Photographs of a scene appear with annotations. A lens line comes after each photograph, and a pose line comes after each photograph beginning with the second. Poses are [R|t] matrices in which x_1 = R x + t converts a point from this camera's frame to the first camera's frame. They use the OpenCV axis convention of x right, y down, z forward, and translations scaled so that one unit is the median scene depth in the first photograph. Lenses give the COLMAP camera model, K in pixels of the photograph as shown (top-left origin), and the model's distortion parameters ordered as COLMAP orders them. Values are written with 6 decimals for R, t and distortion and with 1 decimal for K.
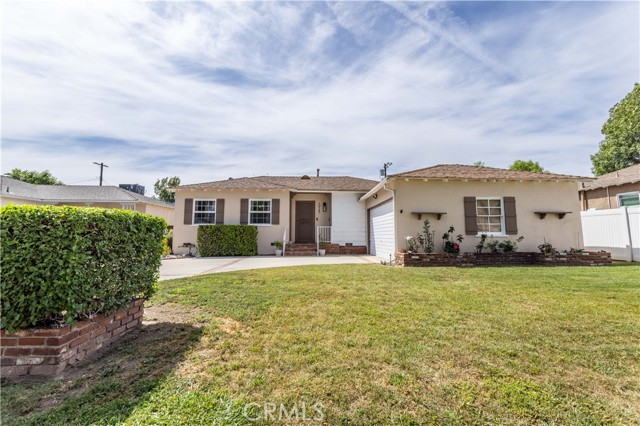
lens RADIAL K [[304.2, 0, 320.0], [0, 304.2, 213.0], [0, 0, 1]] dist [0.002386, -0.000097]
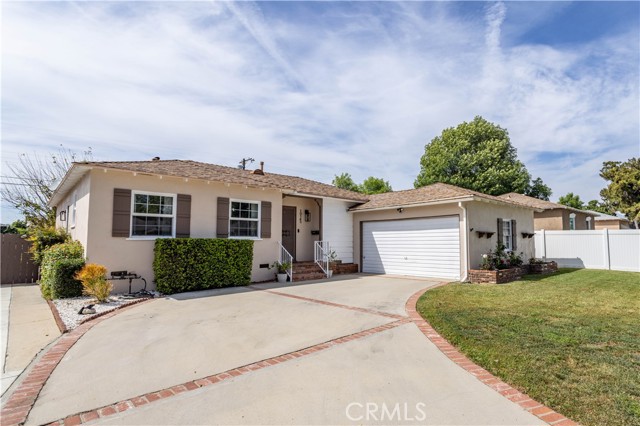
lens RADIAL K [[350.7, 0, 320.9], [0, 350.7, 236.7], [0, 0, 1]] dist [0.001550, -0.000035]
pose [[0.747064, 0.005980, 0.664726, -0.107312], [-0.048684, 0.997766, 0.045738, -0.001572], [-0.662967, -0.066531, 0.745686, 0.056558]]
